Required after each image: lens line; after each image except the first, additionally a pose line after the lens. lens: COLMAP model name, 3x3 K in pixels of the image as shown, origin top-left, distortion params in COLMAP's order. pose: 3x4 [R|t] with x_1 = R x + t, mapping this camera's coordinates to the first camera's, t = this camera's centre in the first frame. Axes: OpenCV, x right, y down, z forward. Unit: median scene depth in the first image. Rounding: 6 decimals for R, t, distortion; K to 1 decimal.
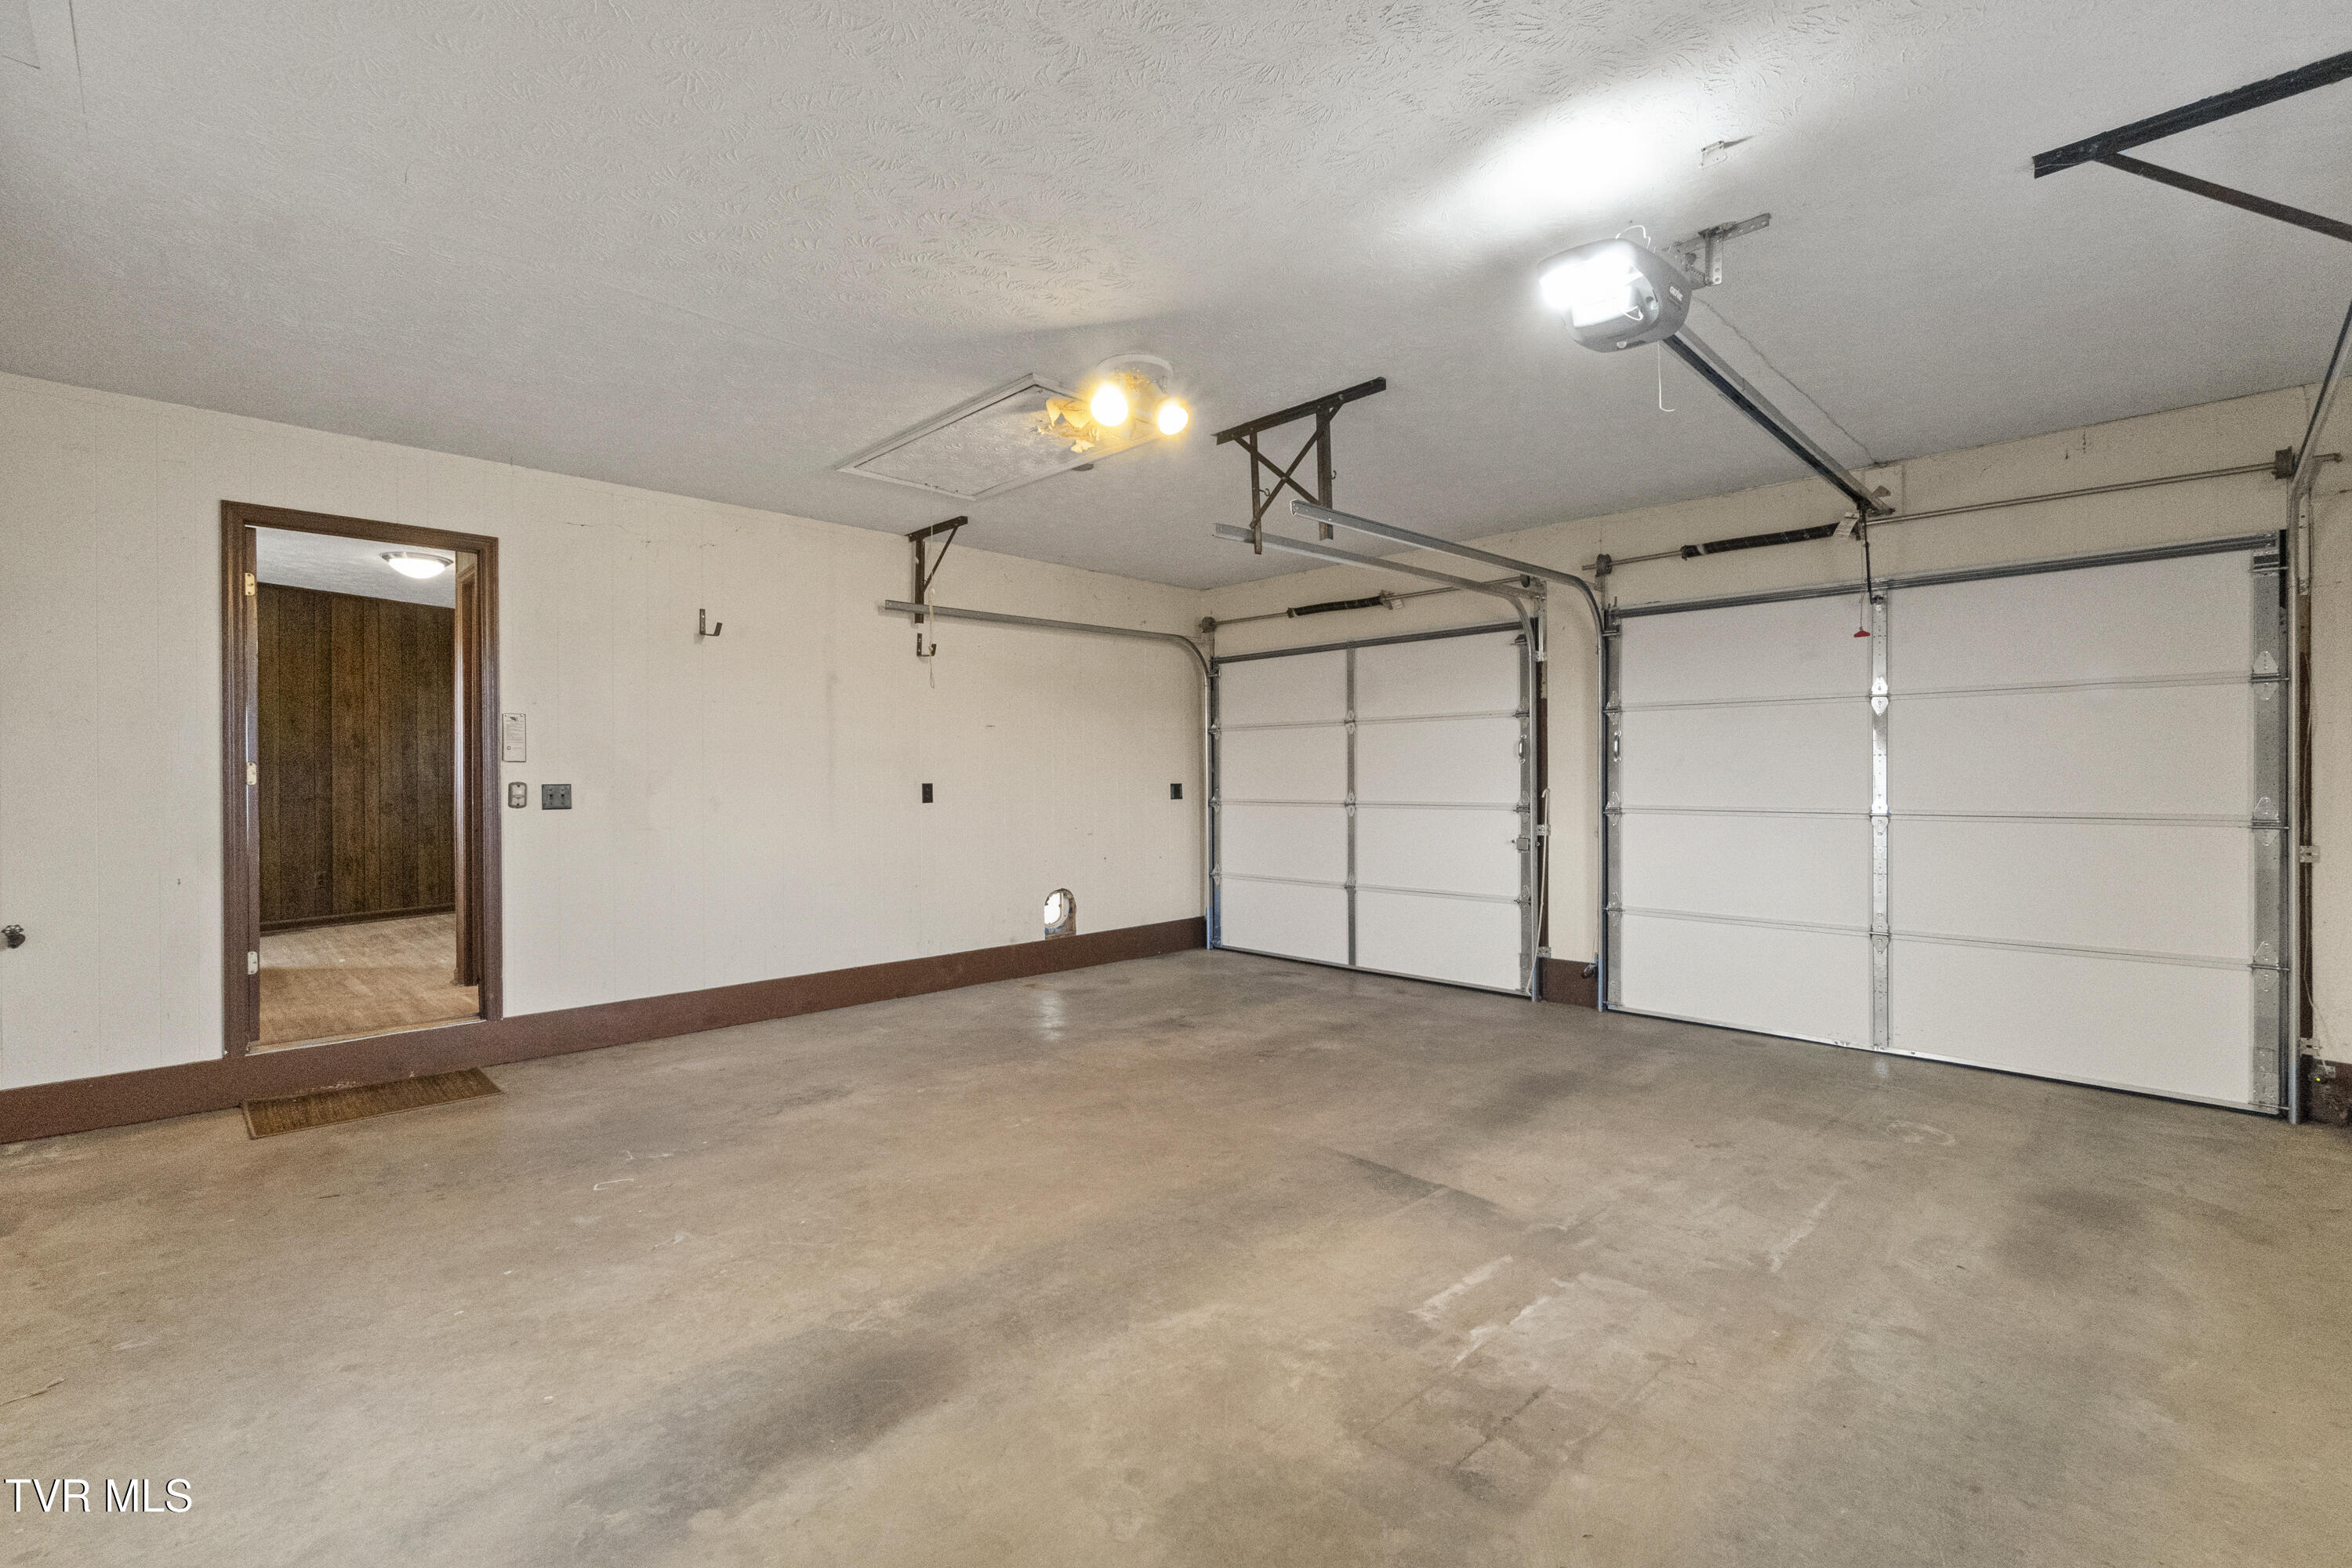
lens RADIAL K [[1022.4, 0, 1173.2], [0, 1022.4, 784.0], [0, 0, 1]] dist [-0.003644, 0.000055]
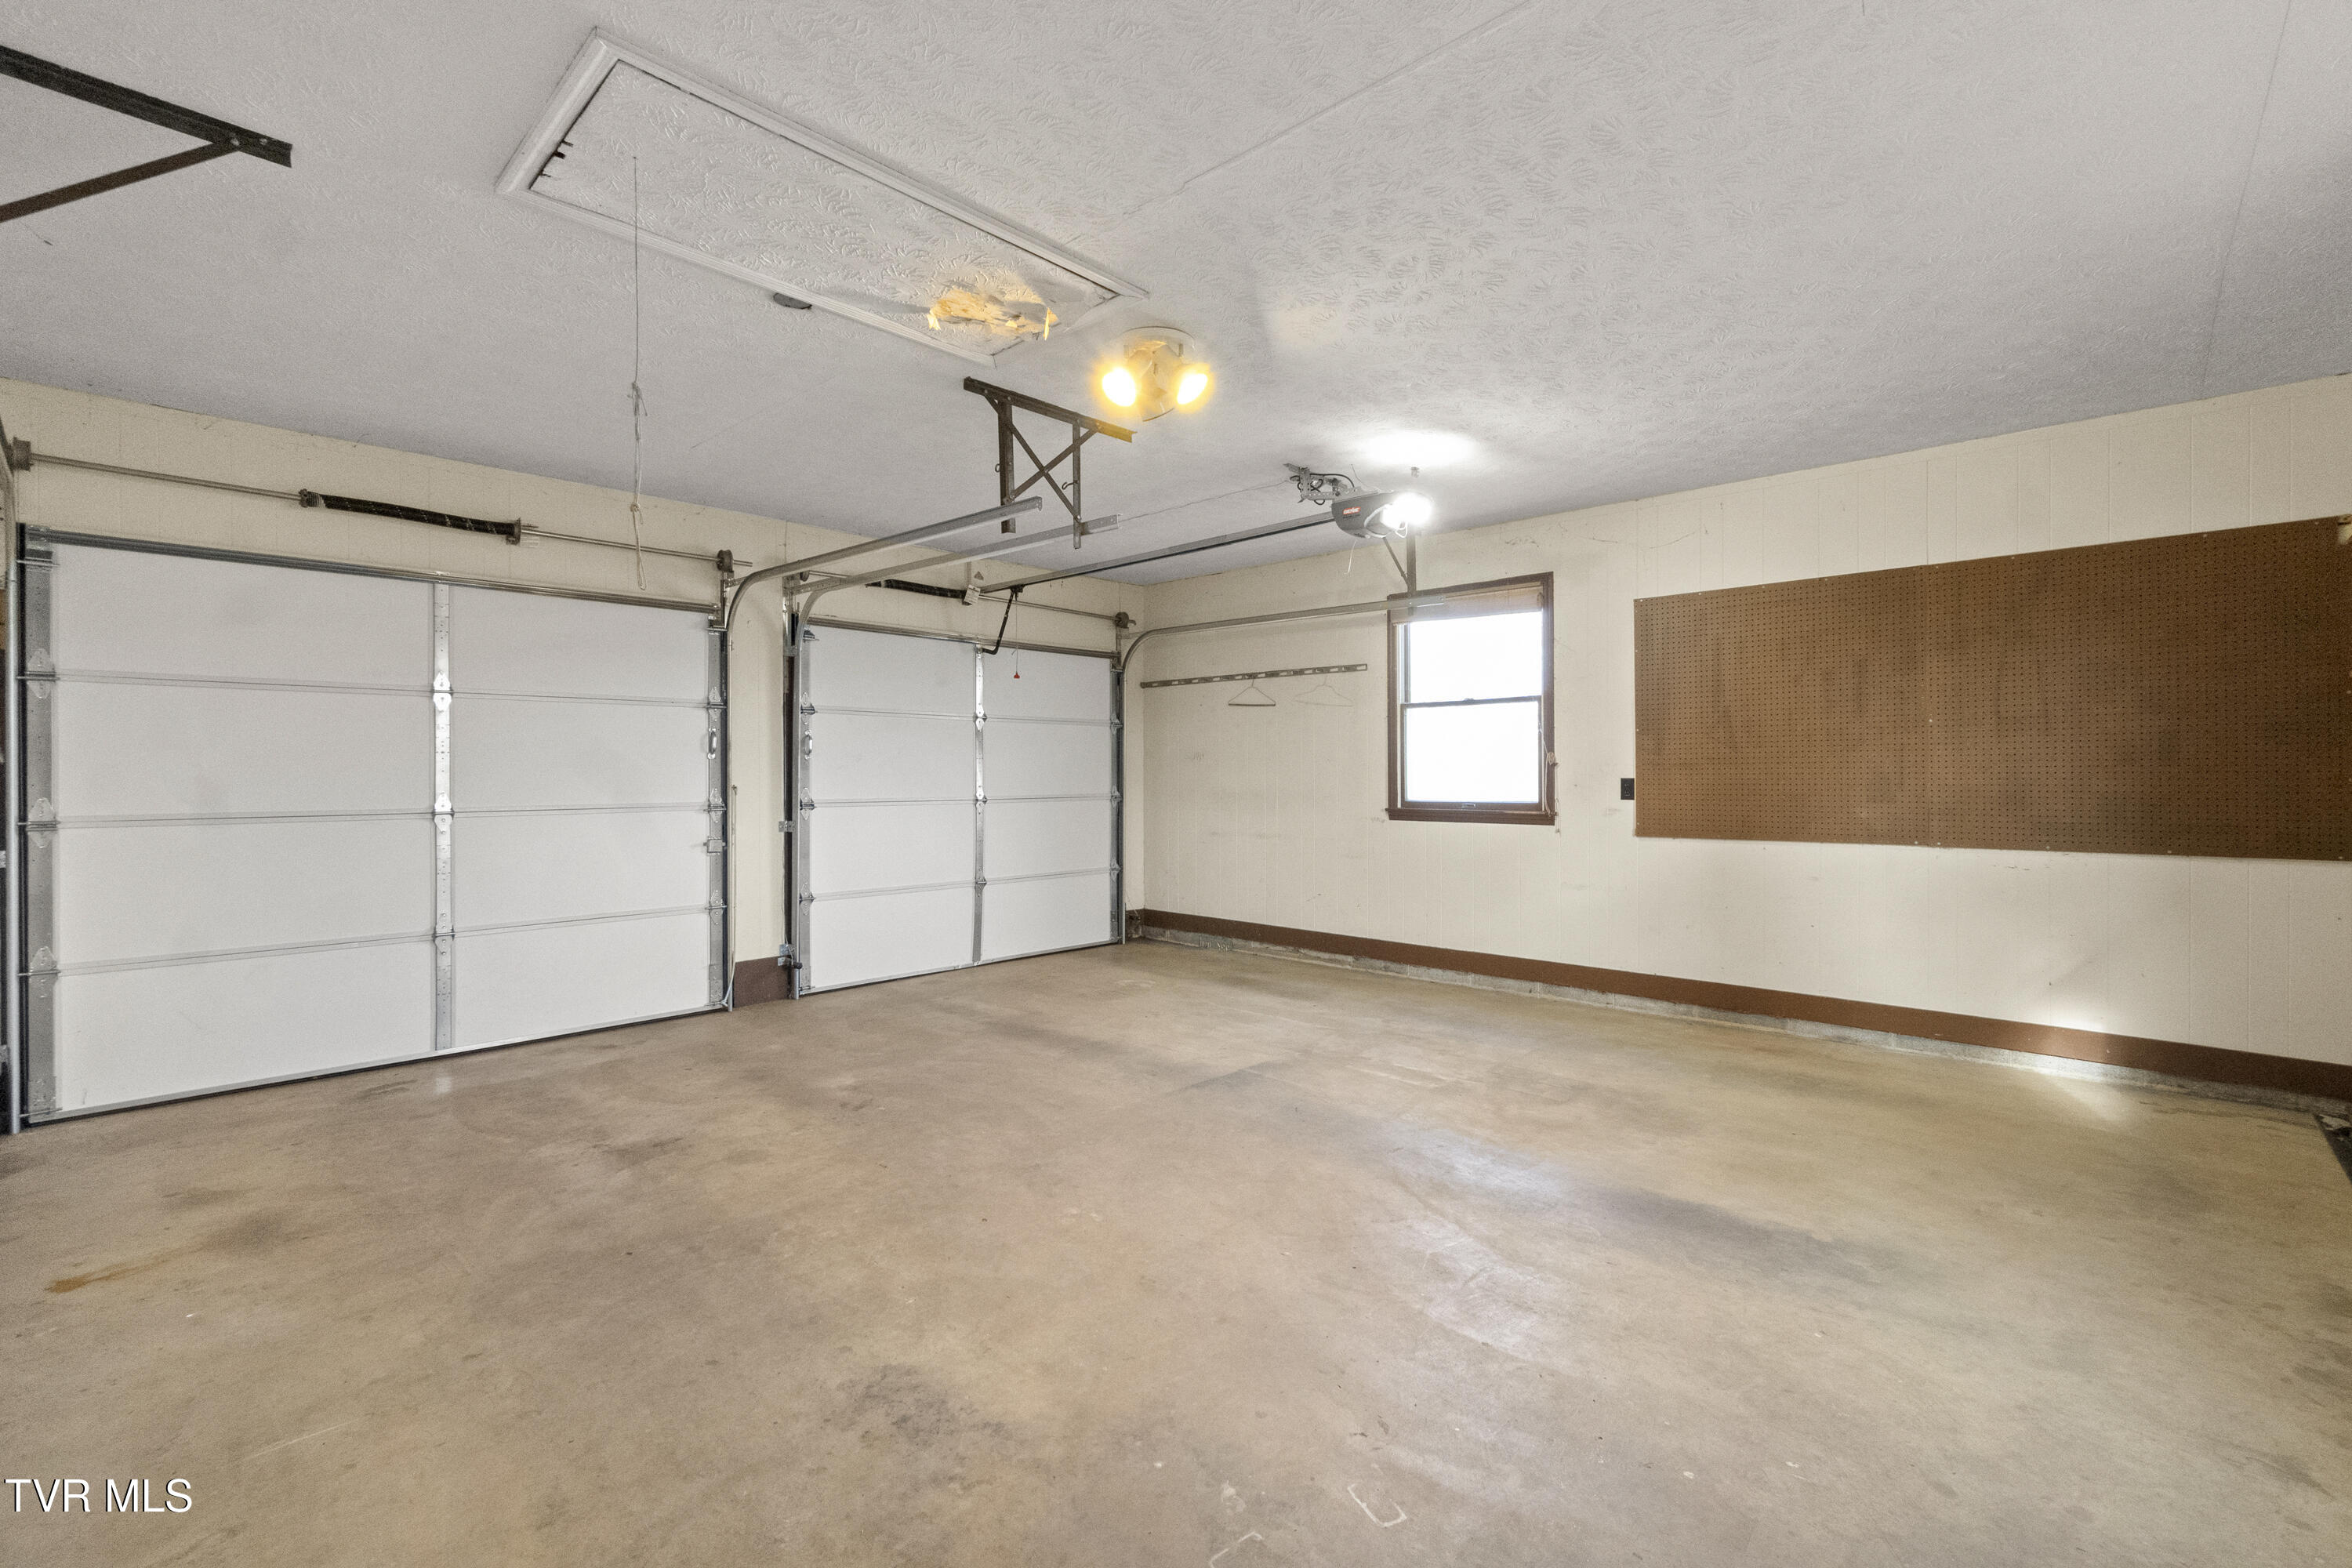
lens RADIAL K [[1022.4, 0, 1173.2], [0, 1022.4, 784.0], [0, 0, 1]] dist [-0.003644, 0.000055]
pose [[-0.037396, -0.007760, 0.999270, -0.836496], [0.006384, 0.999948, 0.008005, -0.003039], [-0.999280, 0.006679, -0.037344, 0.861766]]
